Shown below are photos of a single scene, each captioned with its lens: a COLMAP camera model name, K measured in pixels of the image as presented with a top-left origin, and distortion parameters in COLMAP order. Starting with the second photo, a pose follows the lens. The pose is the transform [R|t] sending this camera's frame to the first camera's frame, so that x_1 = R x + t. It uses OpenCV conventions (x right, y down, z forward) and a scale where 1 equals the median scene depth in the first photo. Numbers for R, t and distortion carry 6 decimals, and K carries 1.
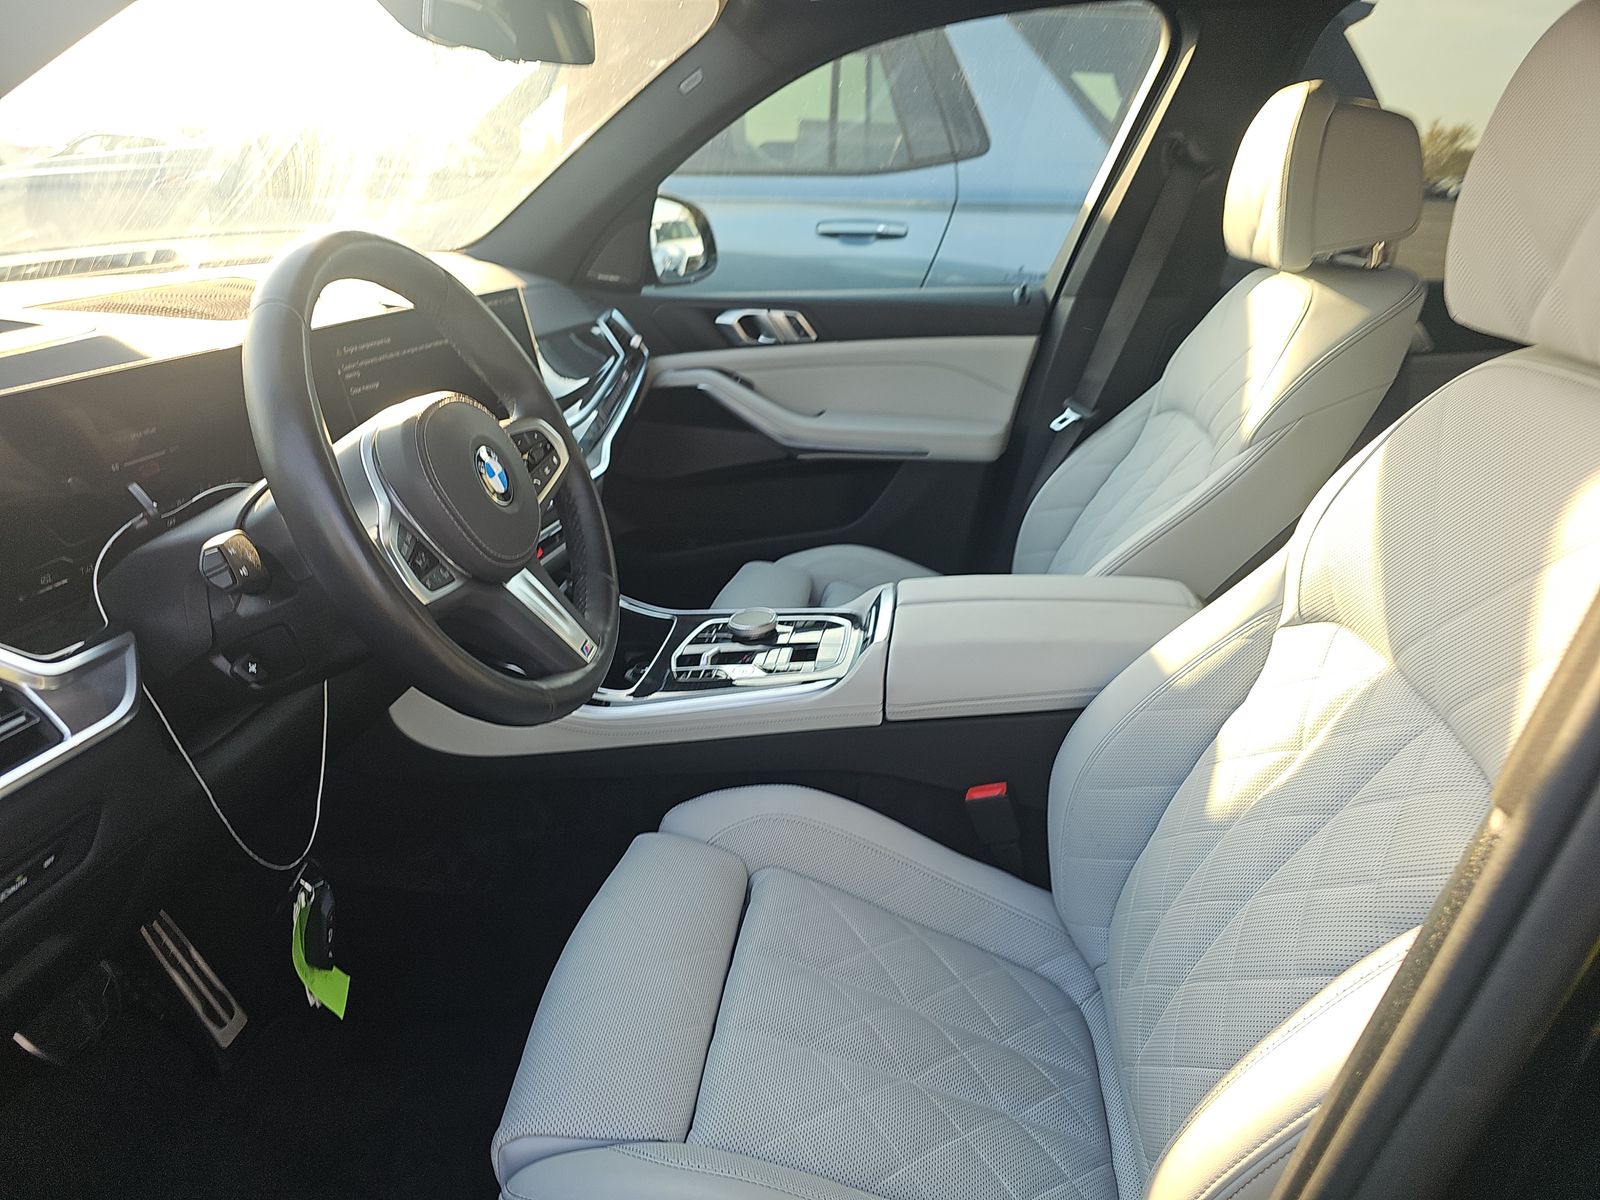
lens RADIAL K [[1033.8, 0, 800.0], [0, 1033.8, 600.0], [0, 0, 1]] dist [0.067951, -0.051659]
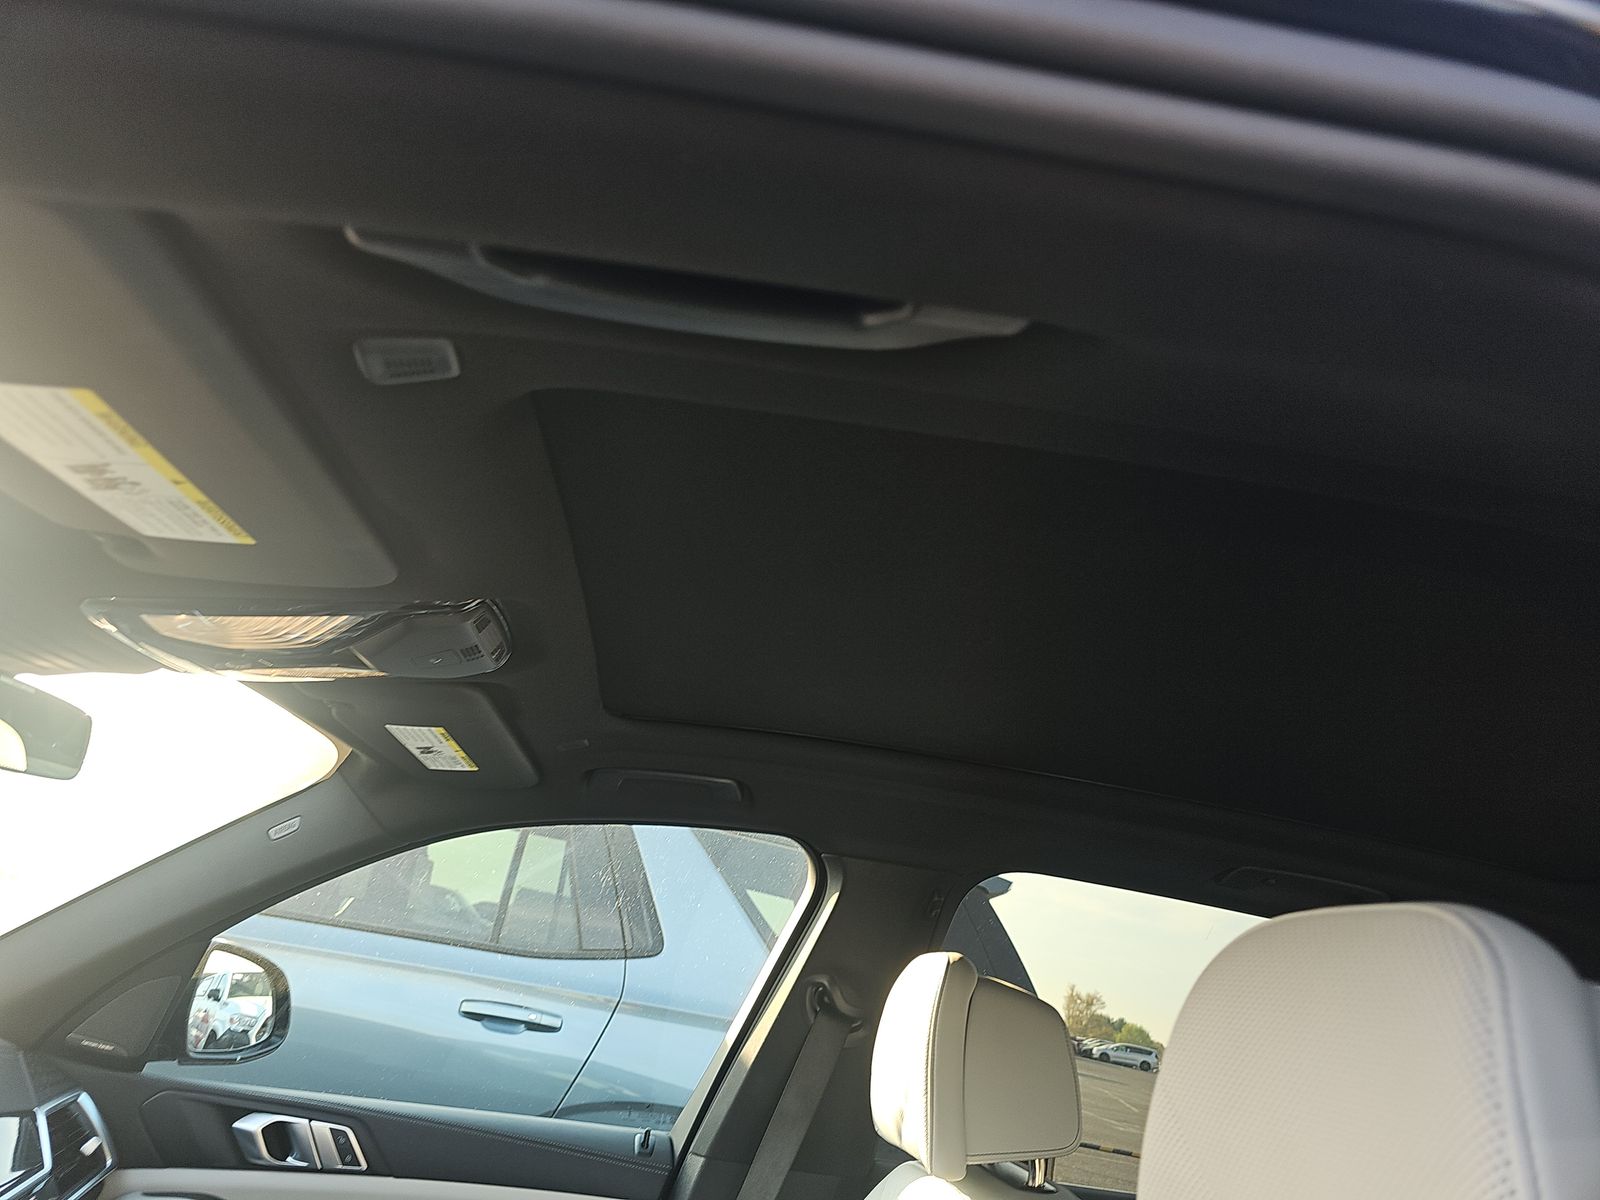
lens RADIAL K [[1033.8, 0, 800.0], [0, 1033.8, 600.0], [0, 0, 1]] dist [0.067951, -0.051659]
pose [[0.952281, 0.230520, 0.200054, 0.065255], [-0.040194, 0.744438, -0.666480, -0.066150], [-0.302565, 0.626636, 0.718180, 0.119250]]
